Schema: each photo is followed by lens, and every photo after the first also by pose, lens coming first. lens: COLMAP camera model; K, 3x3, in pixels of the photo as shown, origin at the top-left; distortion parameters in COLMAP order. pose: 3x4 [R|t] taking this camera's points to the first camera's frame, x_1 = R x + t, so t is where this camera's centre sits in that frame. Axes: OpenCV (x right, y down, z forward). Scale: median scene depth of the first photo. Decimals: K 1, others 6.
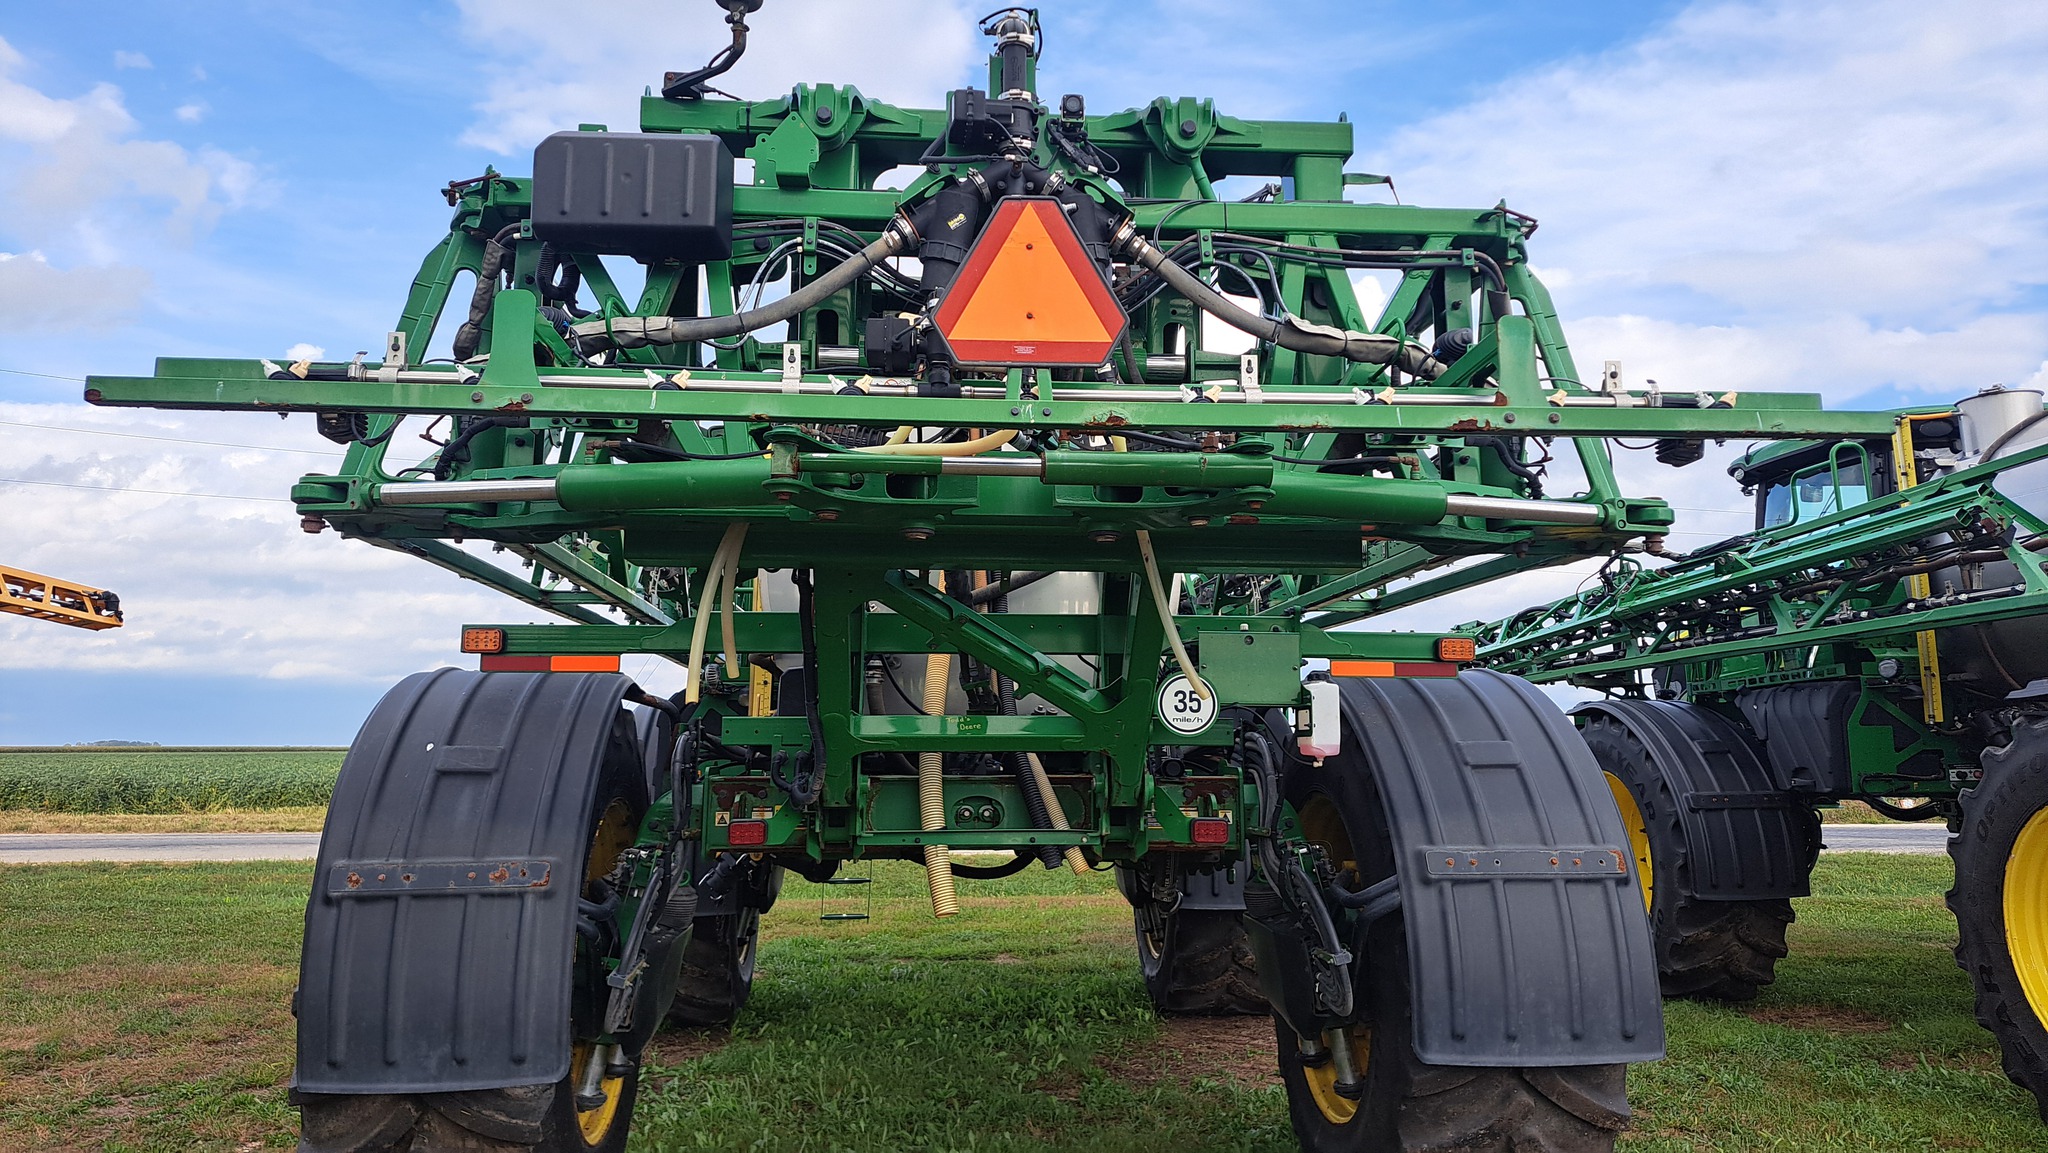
lens RADIAL K [[1427.2, 0, 1033.8], [0, 1427.2, 558.3], [0, 0, 1]] dist [0.125417, -0.167365]
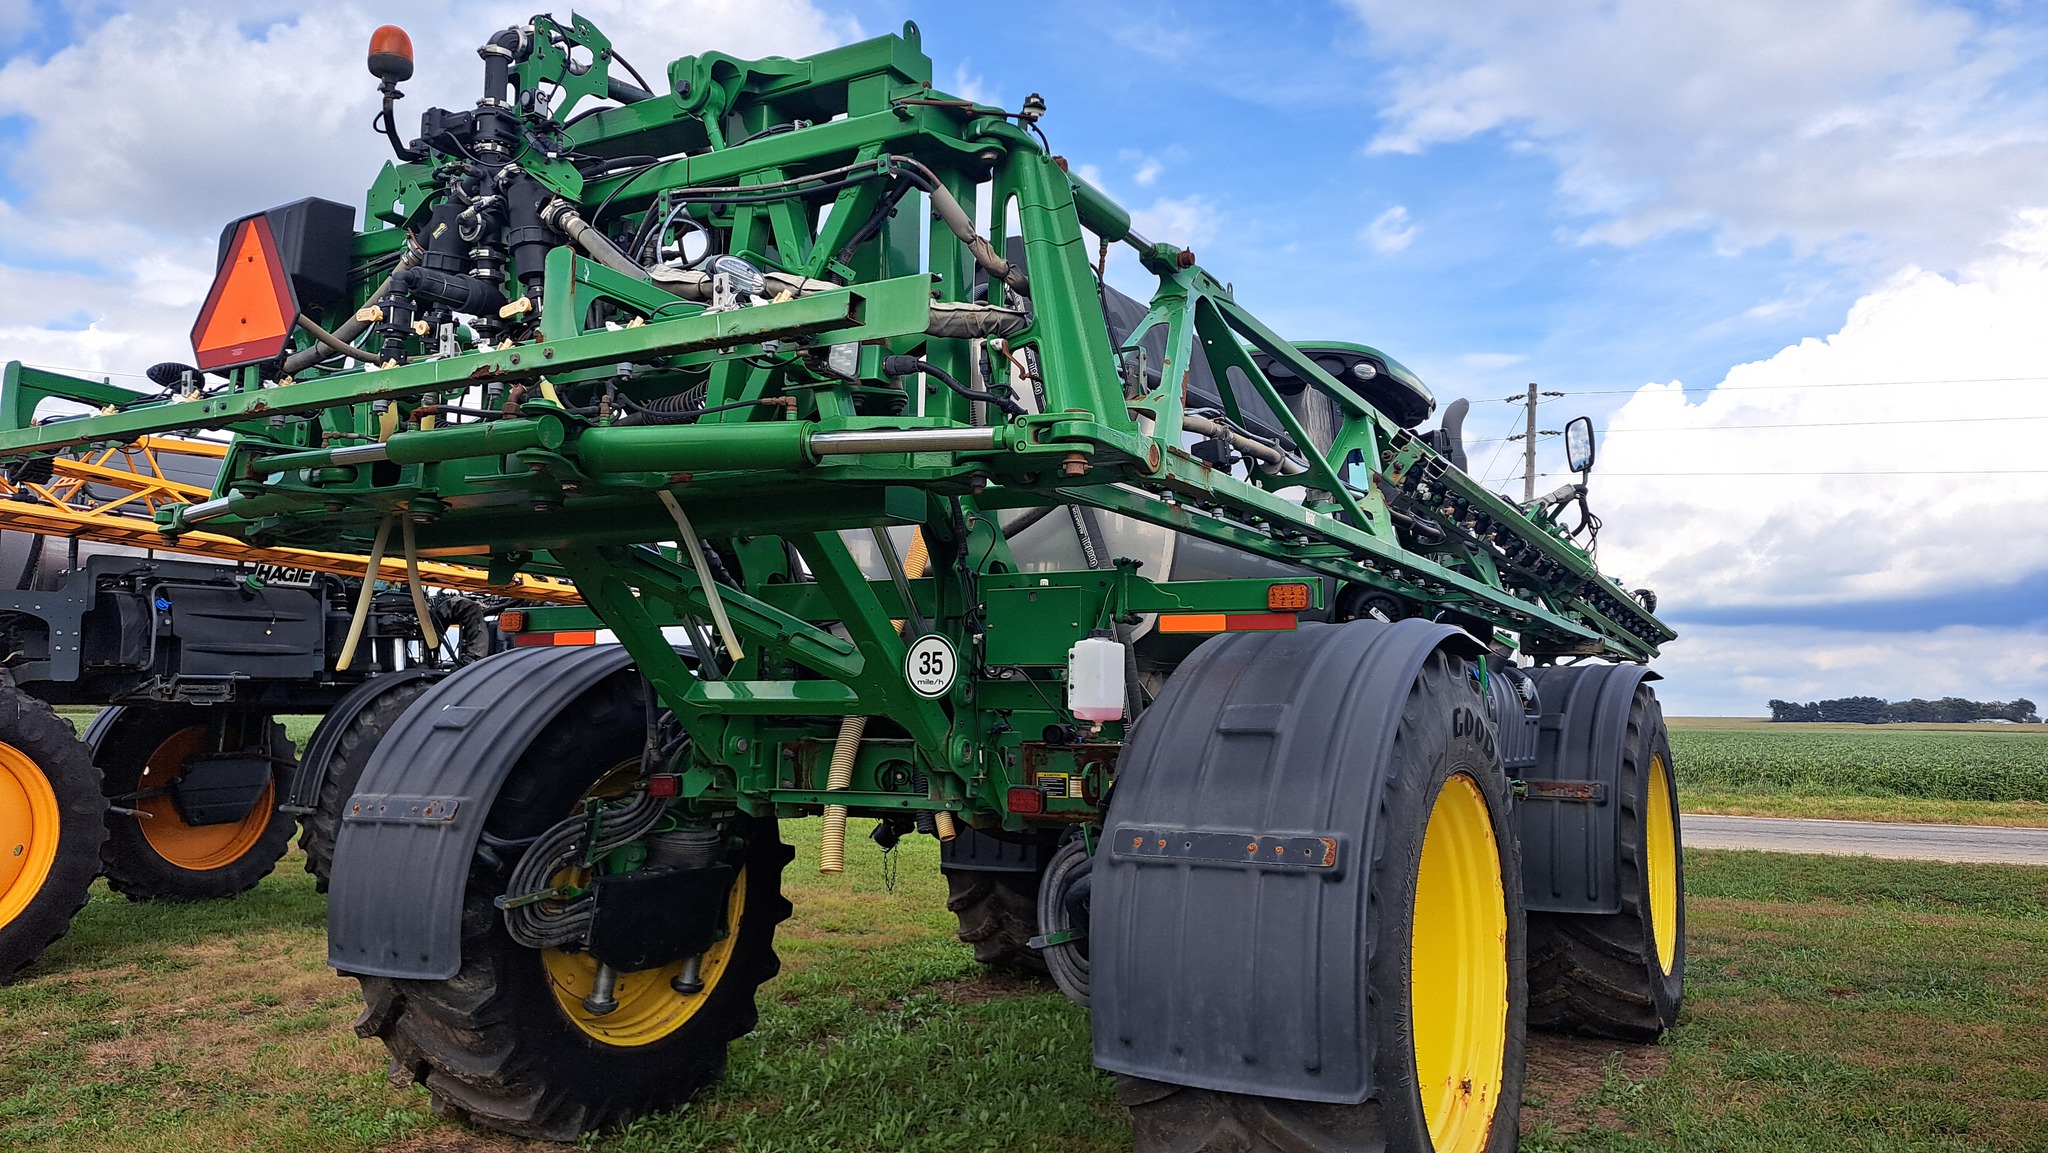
lens RADIAL K [[1427.2, 0, 1033.8], [0, 1427.2, 558.3], [0, 0, 1]] dist [0.125417, -0.167365]
pose [[0.823019, -0.055284, -0.565317, 0.753065], [0.065244, 0.997866, -0.002600, 0.038922], [0.564254, -0.034744, 0.824870, 0.264050]]
